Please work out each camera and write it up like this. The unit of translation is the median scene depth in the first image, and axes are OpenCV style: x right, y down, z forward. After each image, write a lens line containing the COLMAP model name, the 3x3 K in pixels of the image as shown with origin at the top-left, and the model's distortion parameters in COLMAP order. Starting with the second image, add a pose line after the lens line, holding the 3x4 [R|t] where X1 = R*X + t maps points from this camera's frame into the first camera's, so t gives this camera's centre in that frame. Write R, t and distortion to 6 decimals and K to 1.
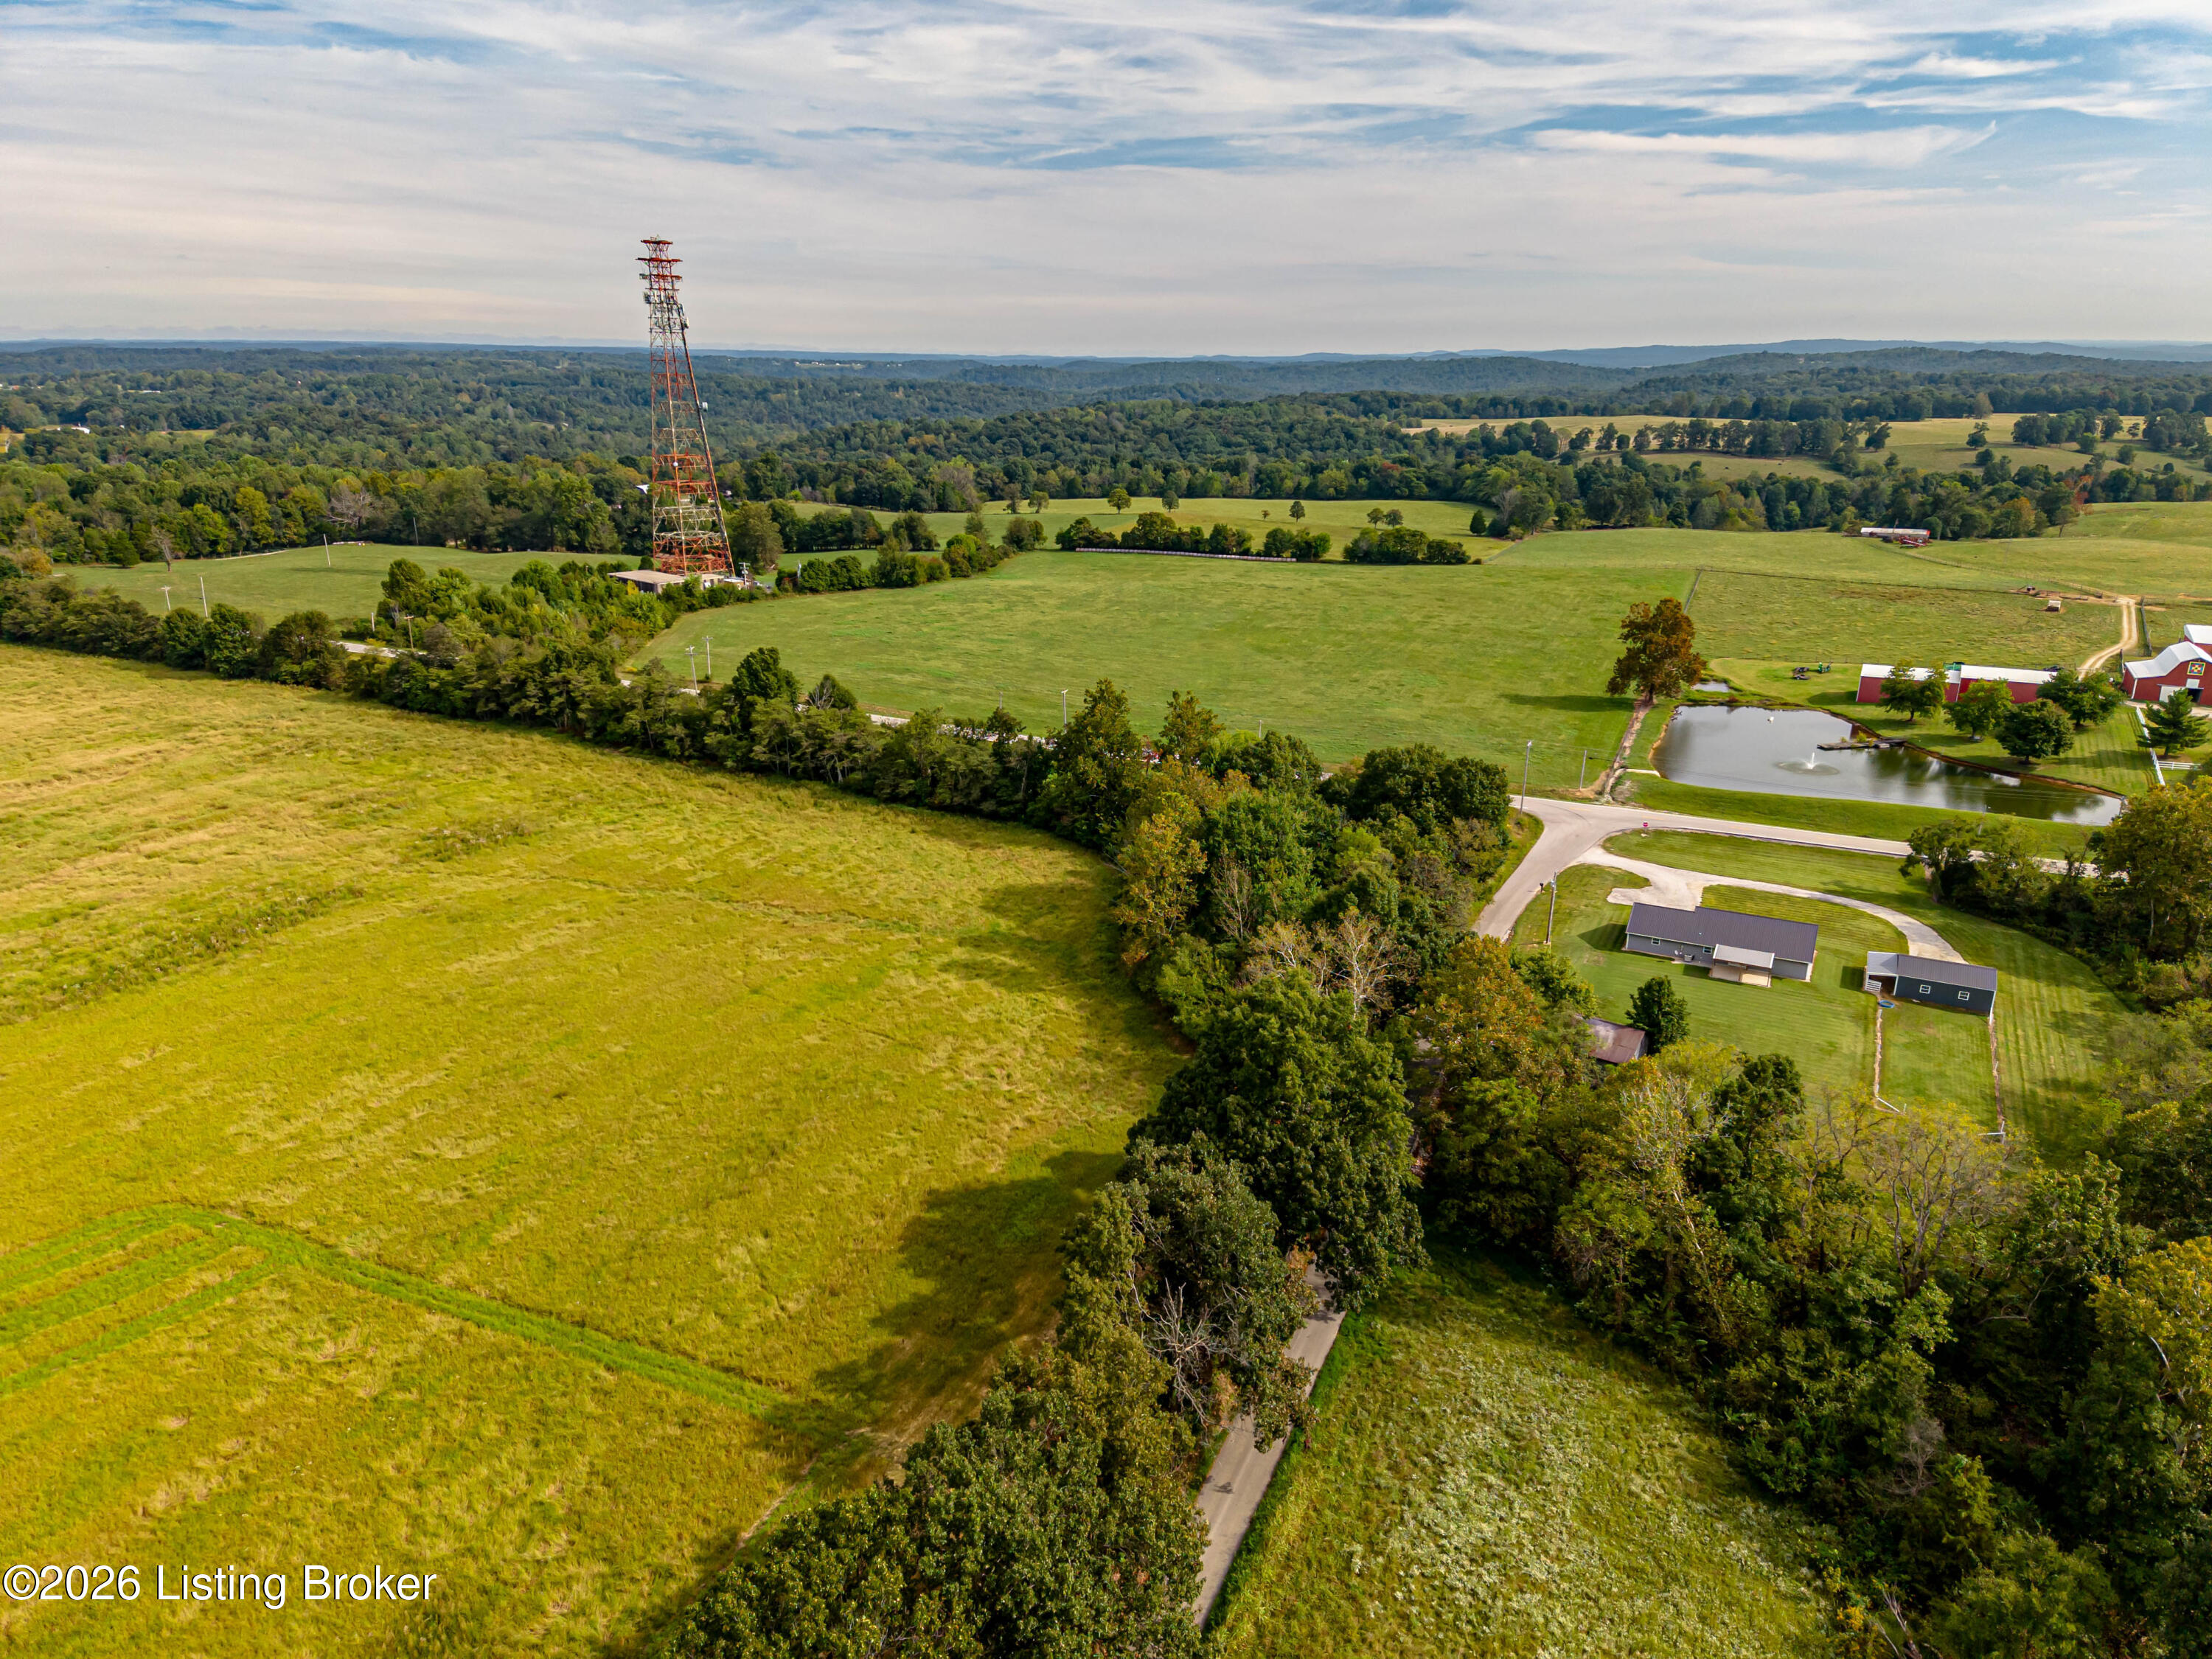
lens RADIAL K [[1410.2, 0, 1110.7], [0, 1410.2, 859.8], [0, 0, 1]] dist [0.229417, -0.221433]
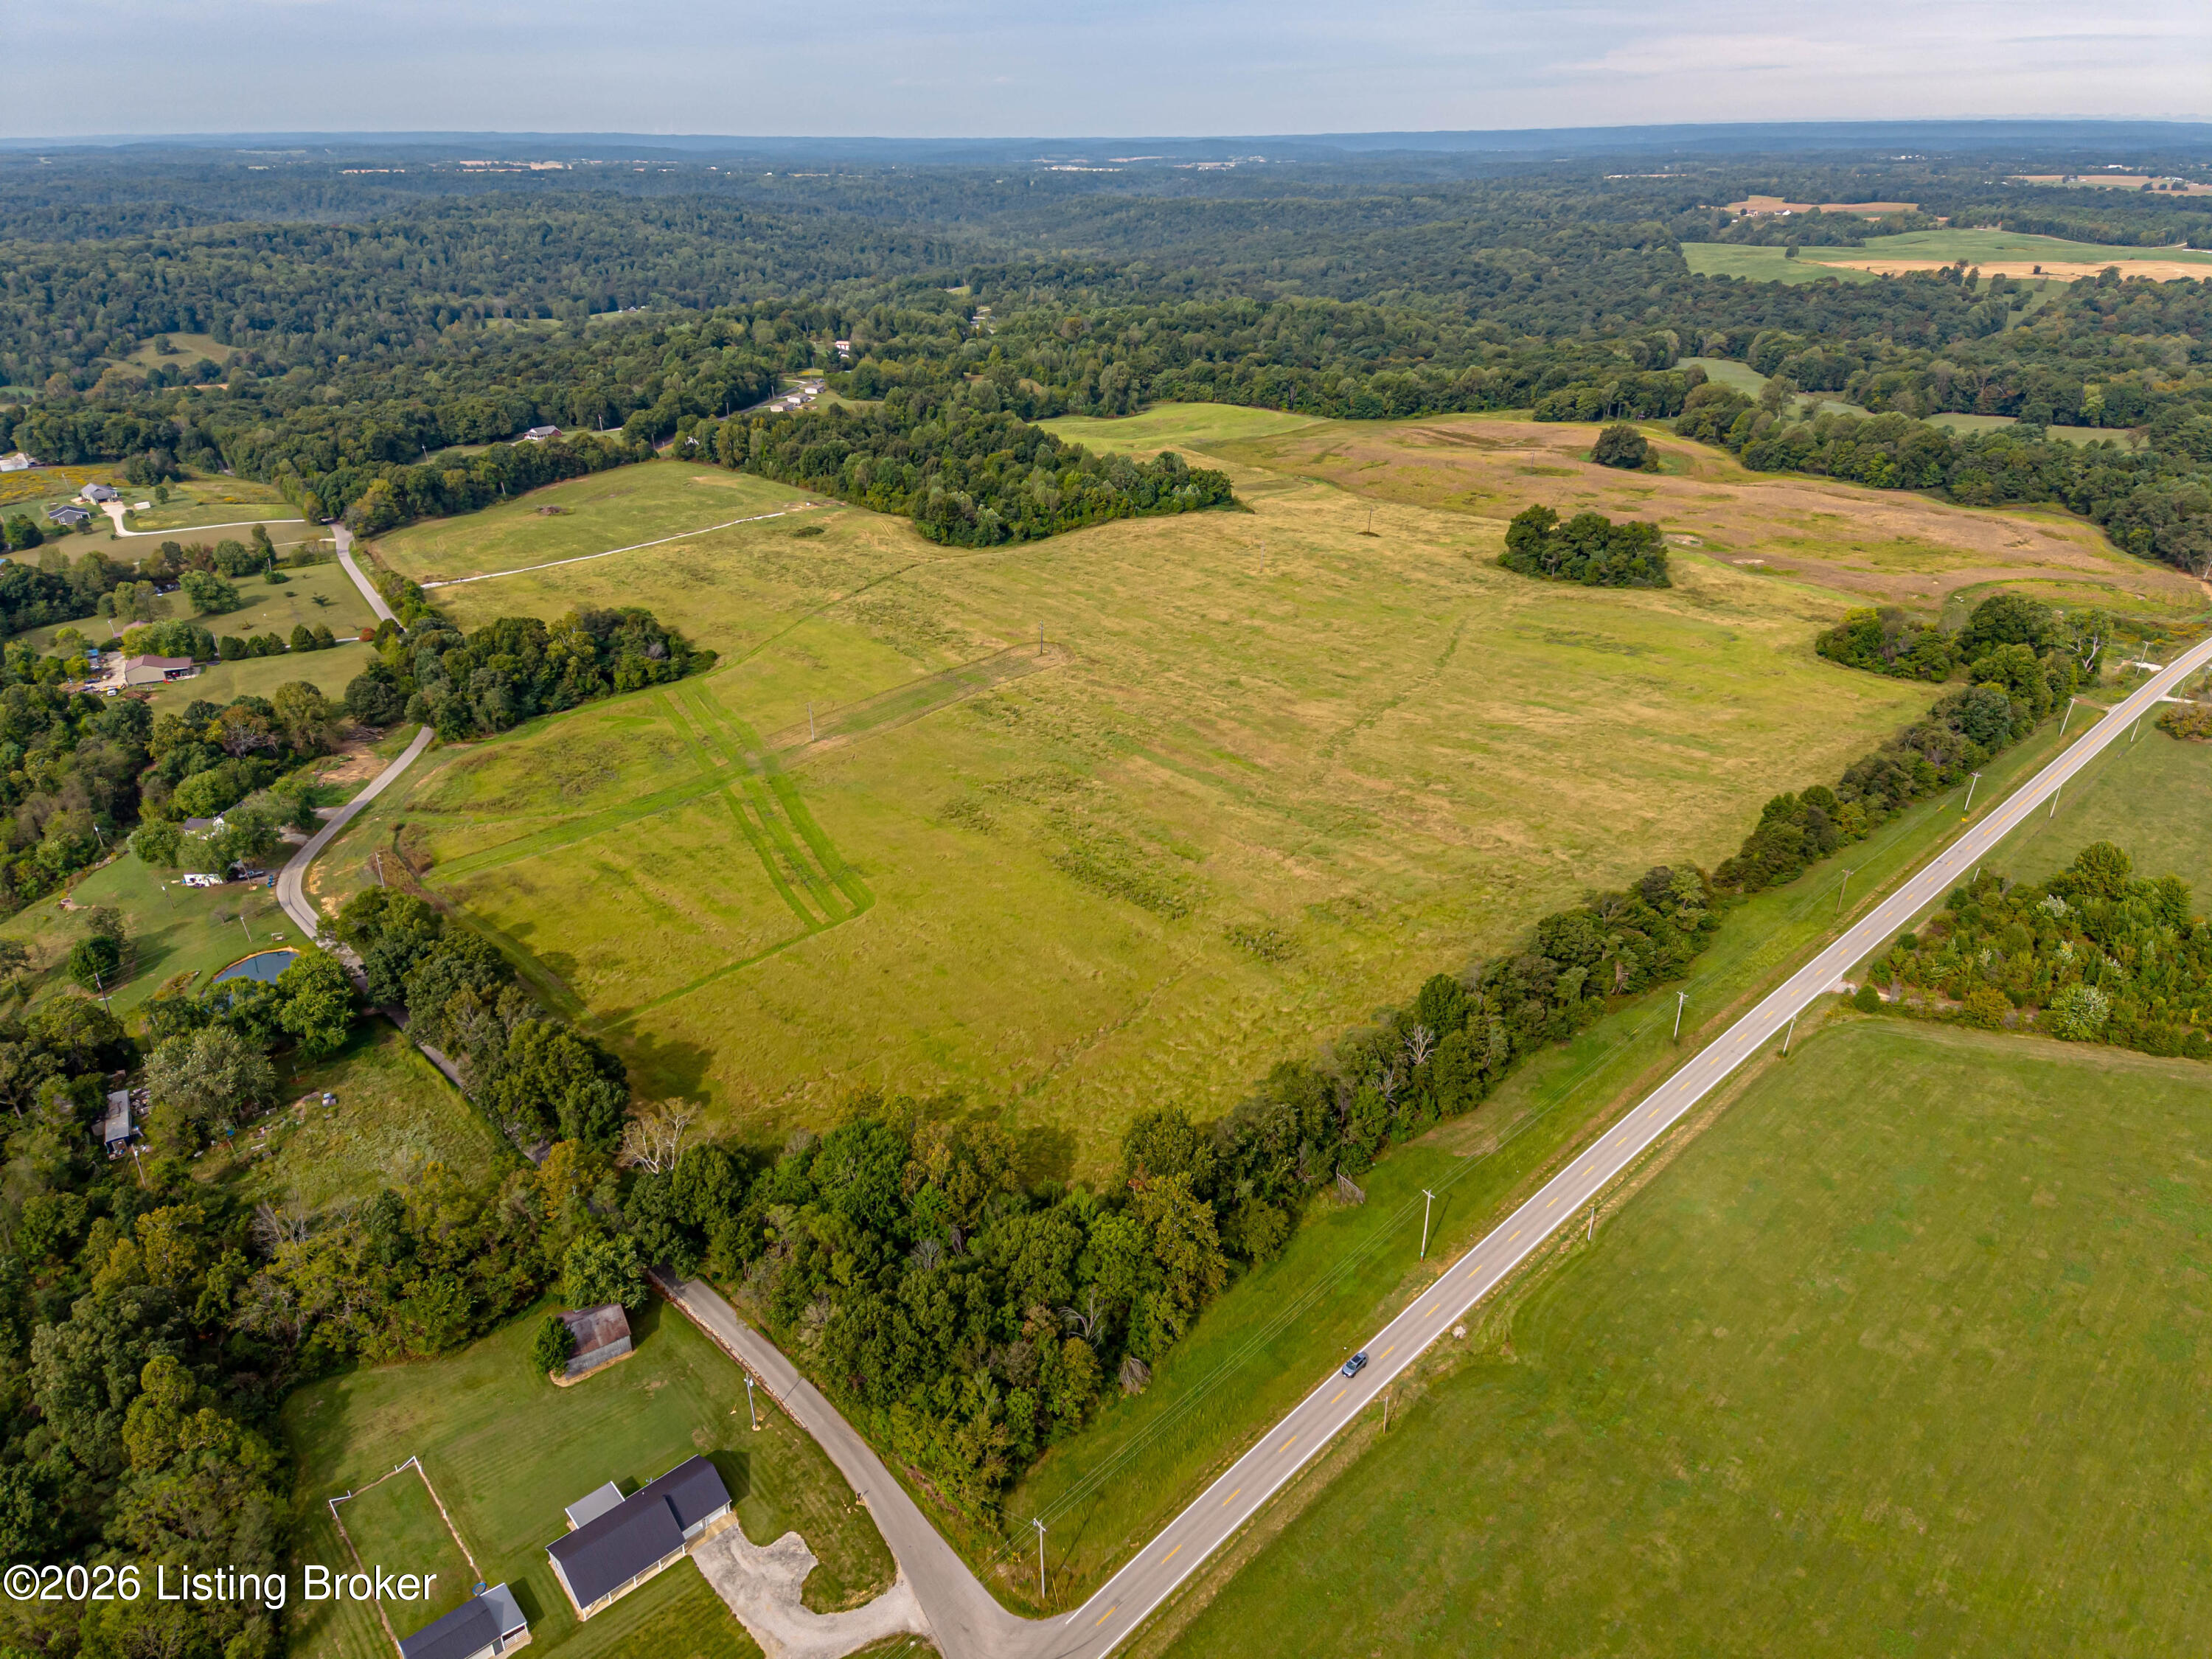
lens RADIAL K [[1410.2, 0, 1110.7], [0, 1410.2, 859.8], [0, 0, 1]] dist [0.229417, -0.221433]
pose [[-0.374180, 0.417478, -0.828071, 0.283407], [-0.300270, 0.790291, 0.534114, -0.287653], [0.877398, 0.448499, -0.170356, 0.370447]]
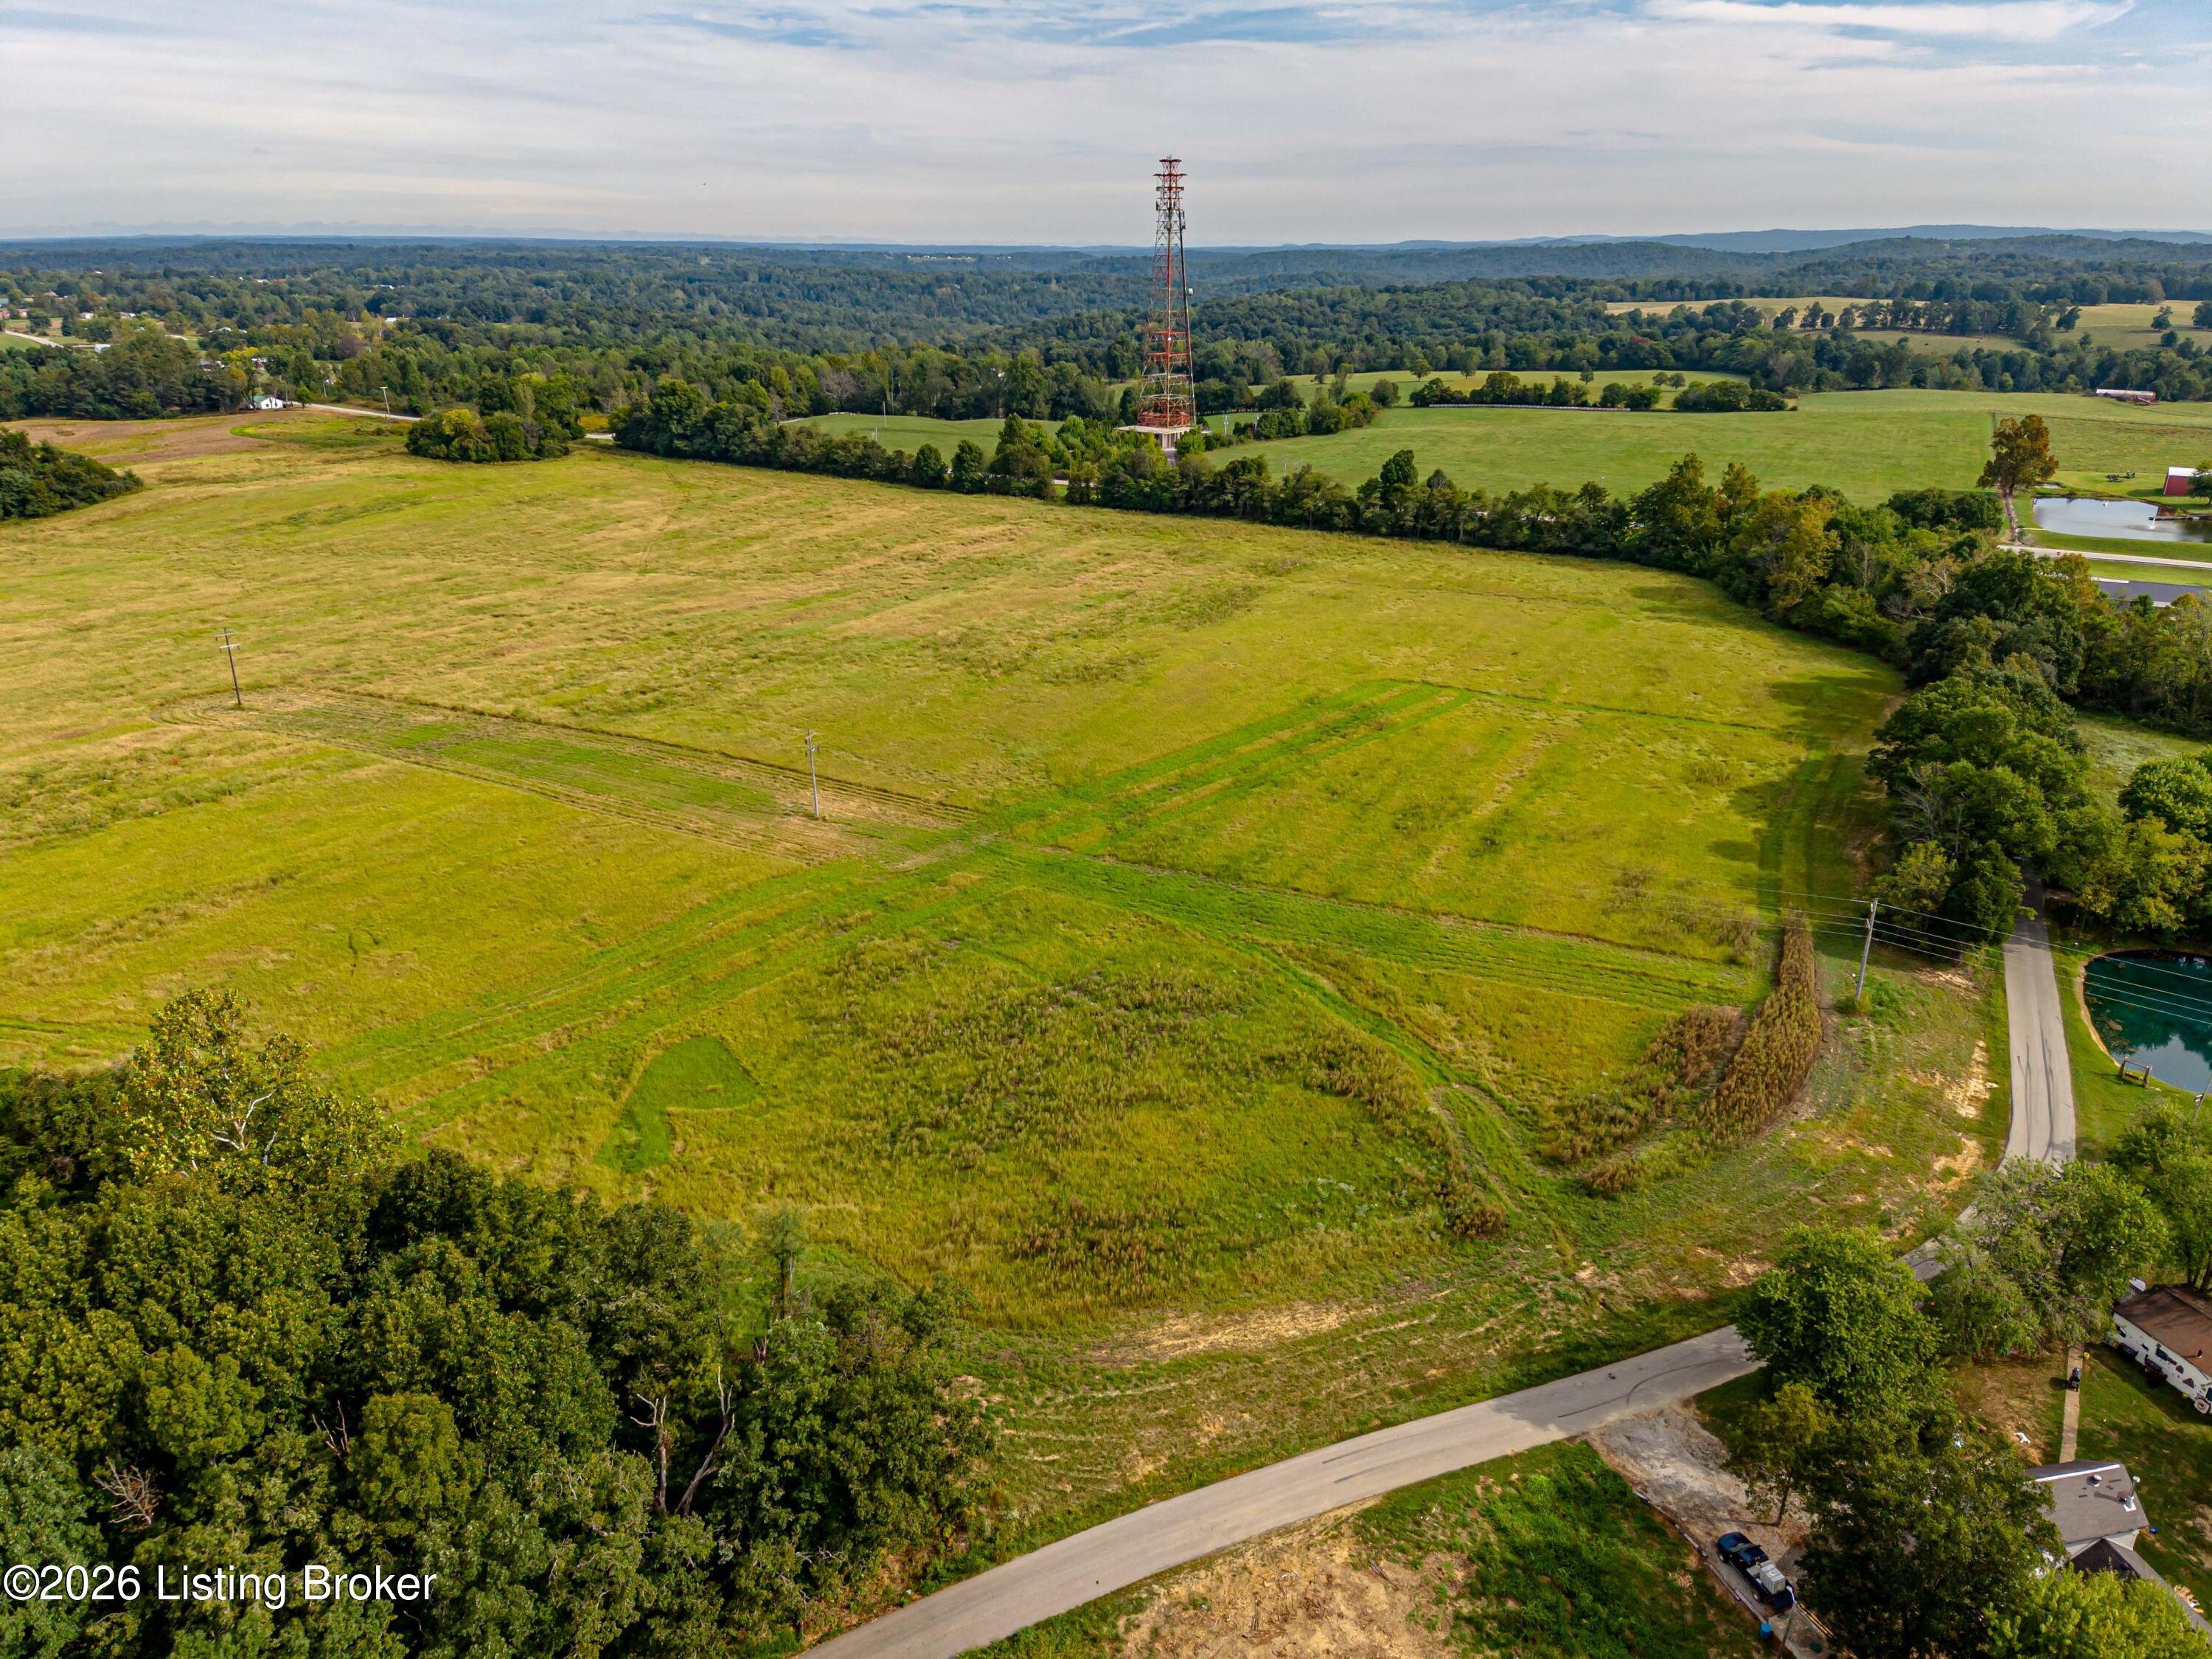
lens RADIAL K [[1410.2, 0, 1110.7], [0, 1410.2, 859.8], [0, 0, 1]] dist [0.229417, -0.221433]
pose [[0.998692, 0.015875, -0.048597, -0.187568], [-0.012786, 0.997917, 0.063228, 0.073781], [0.049500, -0.062524, 0.996815, -0.211416]]
